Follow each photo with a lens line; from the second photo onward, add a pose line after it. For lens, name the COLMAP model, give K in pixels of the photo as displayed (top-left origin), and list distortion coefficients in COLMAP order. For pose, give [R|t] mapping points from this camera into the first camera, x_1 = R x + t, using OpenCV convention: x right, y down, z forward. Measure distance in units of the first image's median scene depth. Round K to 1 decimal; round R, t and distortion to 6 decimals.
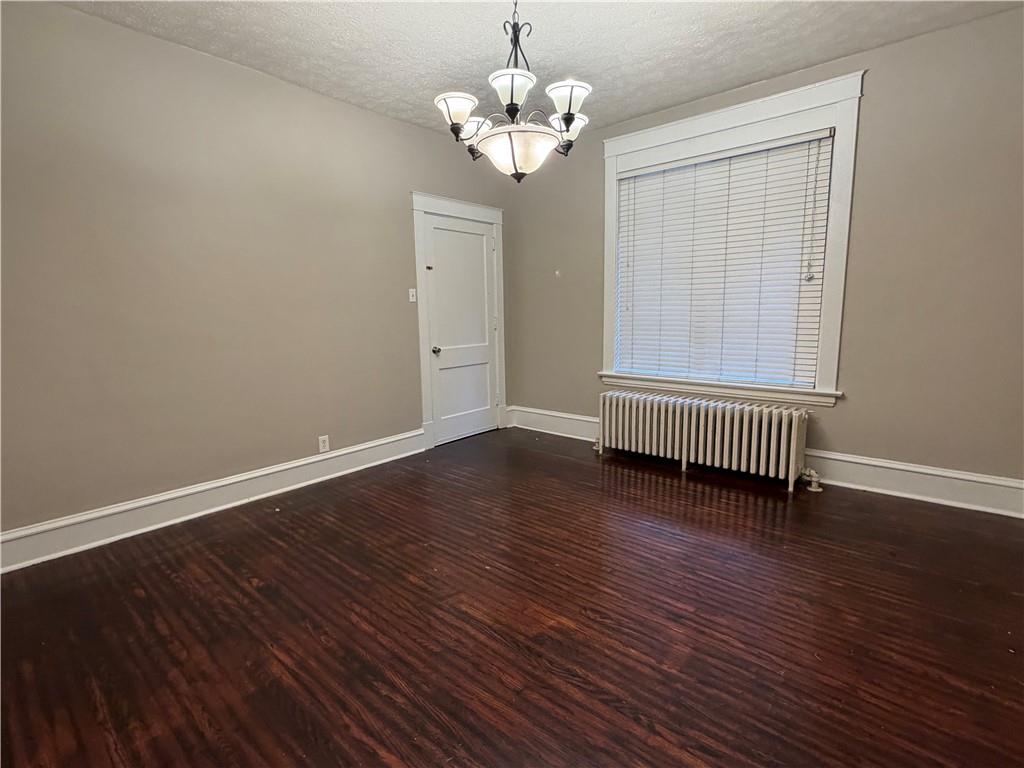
lens RADIAL K [[493.0, 0, 512.0], [0, 493.0, 384.0], [0, 0, 1]] dist [0.001060, -0.000455]
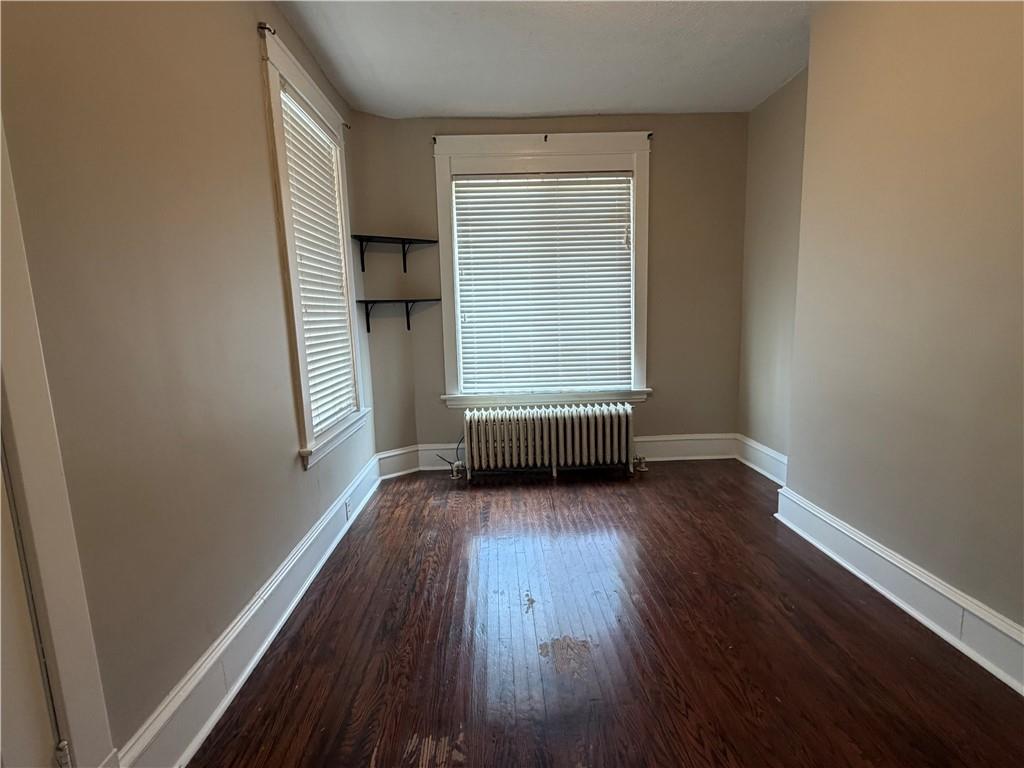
lens RADIAL K [[493.0, 0, 512.0], [0, 493.0, 384.0], [0, 0, 1]] dist [0.001060, -0.000455]
pose [[0.733821, -0.101030, 0.671789, -0.457886], [0.120769, 0.992529, 0.017346, -0.061292], [-0.668522, 0.068403, 0.740540, 0.268291]]
